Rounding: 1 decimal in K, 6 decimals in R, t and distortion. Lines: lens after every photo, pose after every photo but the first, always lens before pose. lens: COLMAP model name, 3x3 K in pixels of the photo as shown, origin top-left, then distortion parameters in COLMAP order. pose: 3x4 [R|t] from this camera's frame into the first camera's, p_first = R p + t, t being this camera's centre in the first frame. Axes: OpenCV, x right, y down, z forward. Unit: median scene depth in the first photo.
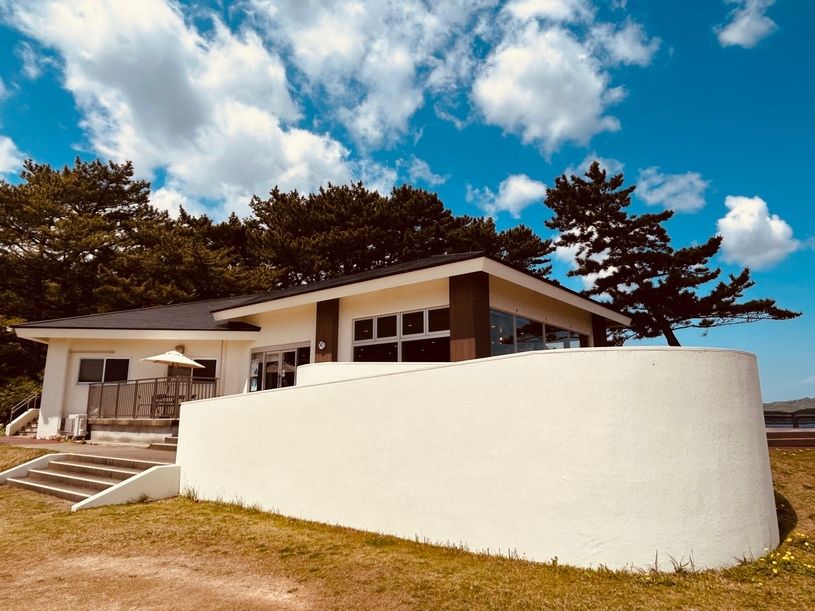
lens RADIAL K [[552.0, 0, 407.5], [0, 552.0, 305.5], [0, 0, 1]] dist [0.001906, 0.003150]
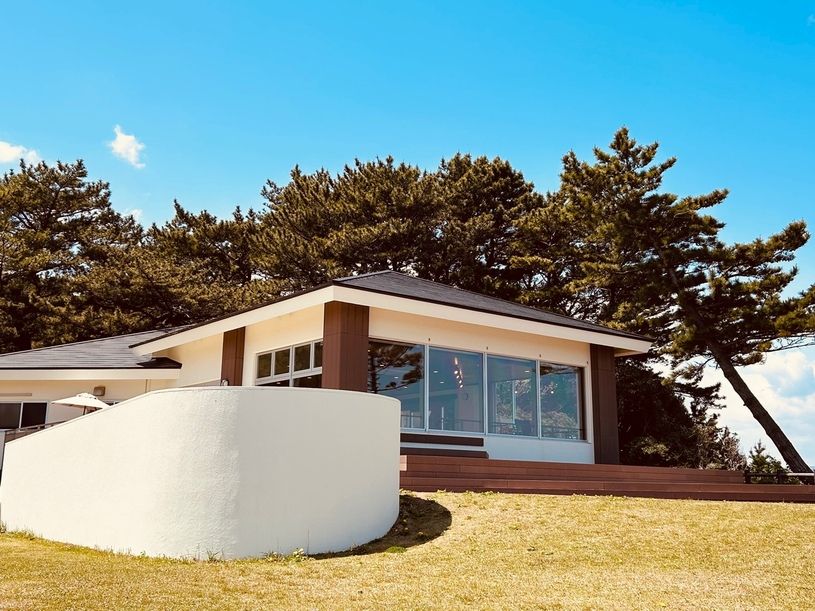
lens RADIAL K [[878.7, 0, 407.5], [0, 878.7, 305.5], [0, 0, 1]] dist [0.079338, -0.041652]
pose [[0.973923, -0.030946, -0.224757, 0.332303], [0.028211, 0.999484, -0.015368, -0.016821], [0.225117, 0.008627, 0.974294, -0.217296]]
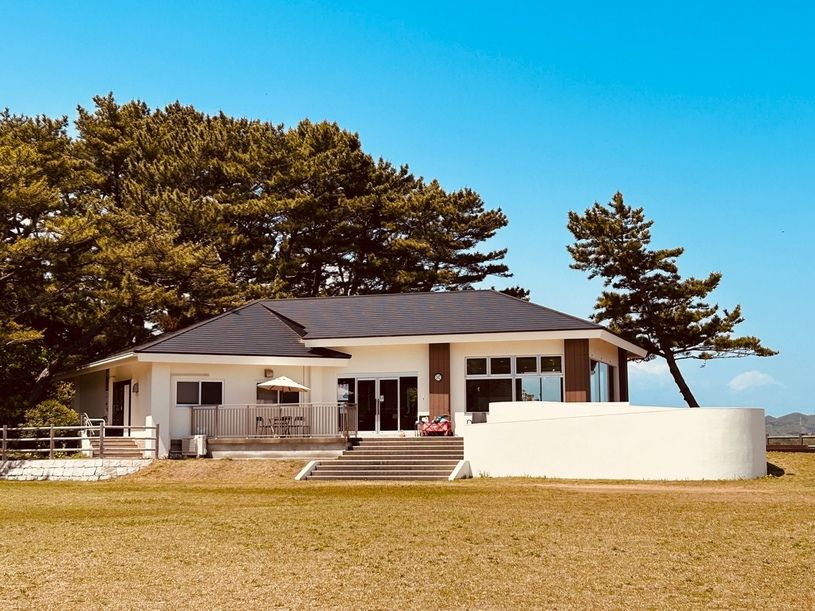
lens RADIAL K [[1353.7, 0, 407.5], [0, 1353.7, 305.5], [0, 0, 1]] dist [0.009452, 1.965878]
pose [[0.935415, 0.033058, 0.352004, -0.950779], [-0.063770, 0.995066, 0.076010, -0.228995], [-0.347754, -0.093548, 0.932907, -1.292423]]
